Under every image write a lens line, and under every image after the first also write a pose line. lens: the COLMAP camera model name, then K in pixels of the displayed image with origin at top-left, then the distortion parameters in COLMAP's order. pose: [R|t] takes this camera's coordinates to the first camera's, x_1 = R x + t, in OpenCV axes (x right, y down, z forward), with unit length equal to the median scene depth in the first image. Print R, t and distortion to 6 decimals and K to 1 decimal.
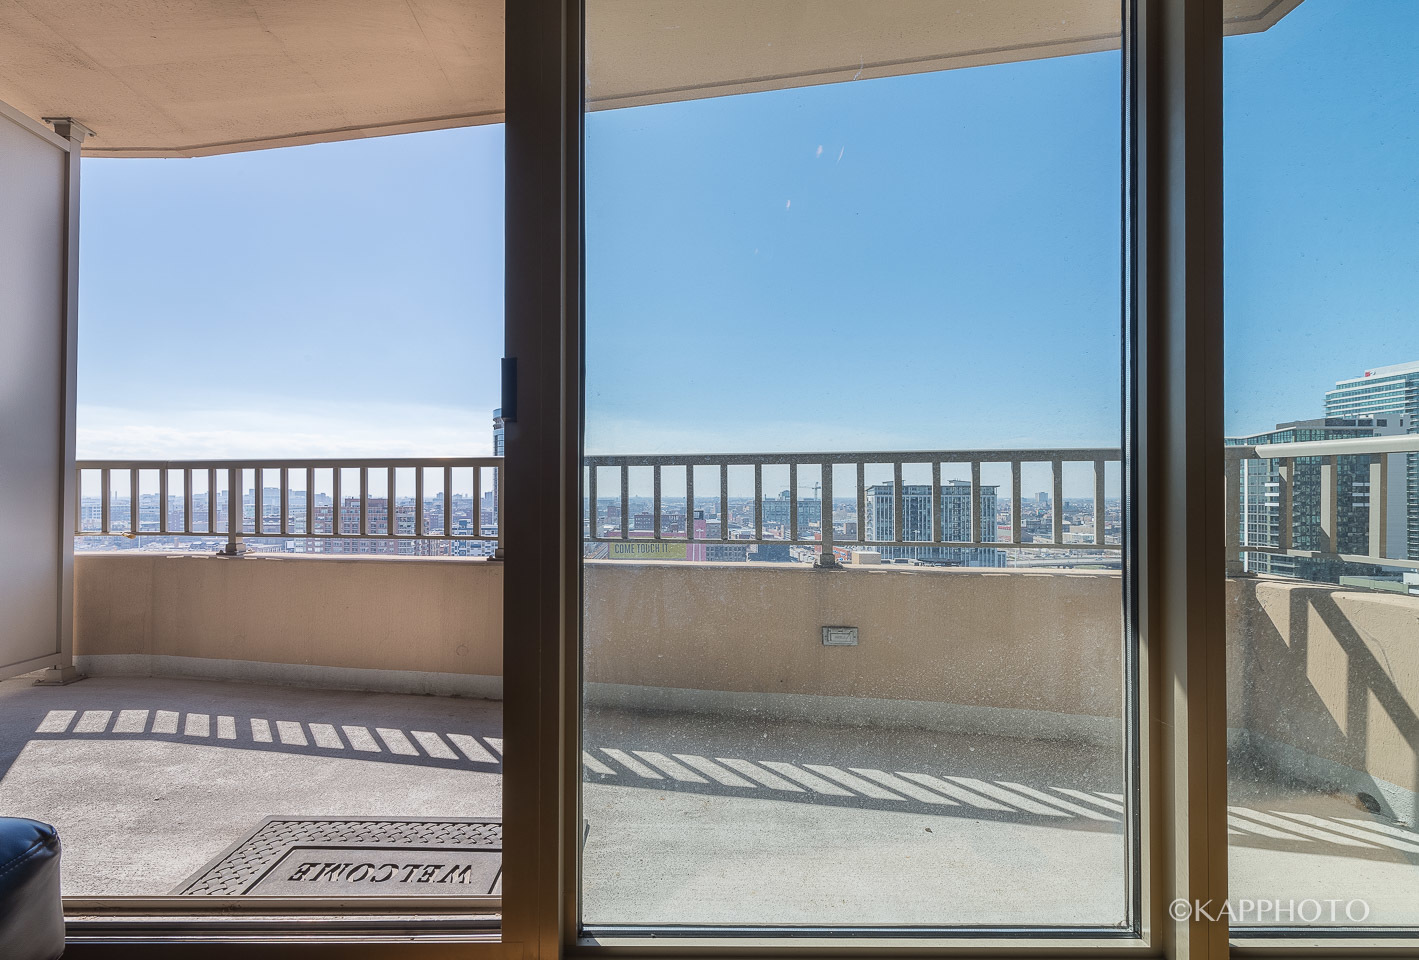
lens RADIAL K [[629.1, 0, 668.9], [0, 629.1, 482.3], [0, 0, 1]] dist [0.001464, 0.000245]
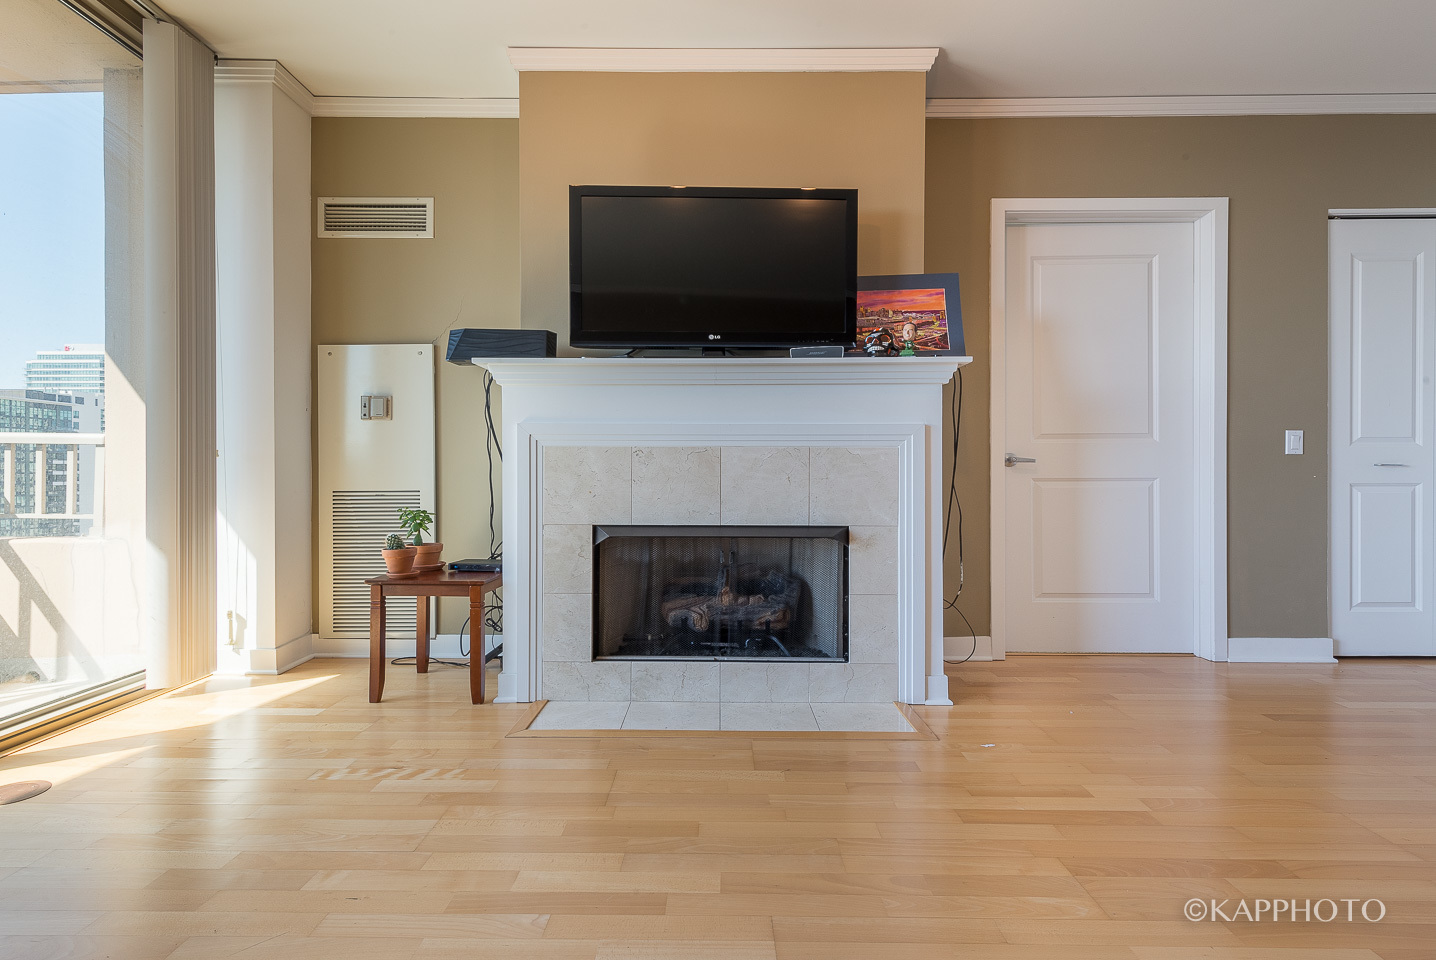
lens RADIAL K [[704.9, 0, 721.4], [0, 704.9, 473.1], [0, 0, 1]] dist [0.001524, -0.004240]
pose [[-0.015286, -0.013966, 0.999786, -0.511563], [-0.004723, 0.999892, 0.013895, 0.001728], [-0.999872, -0.004509, -0.015350, -0.541284]]
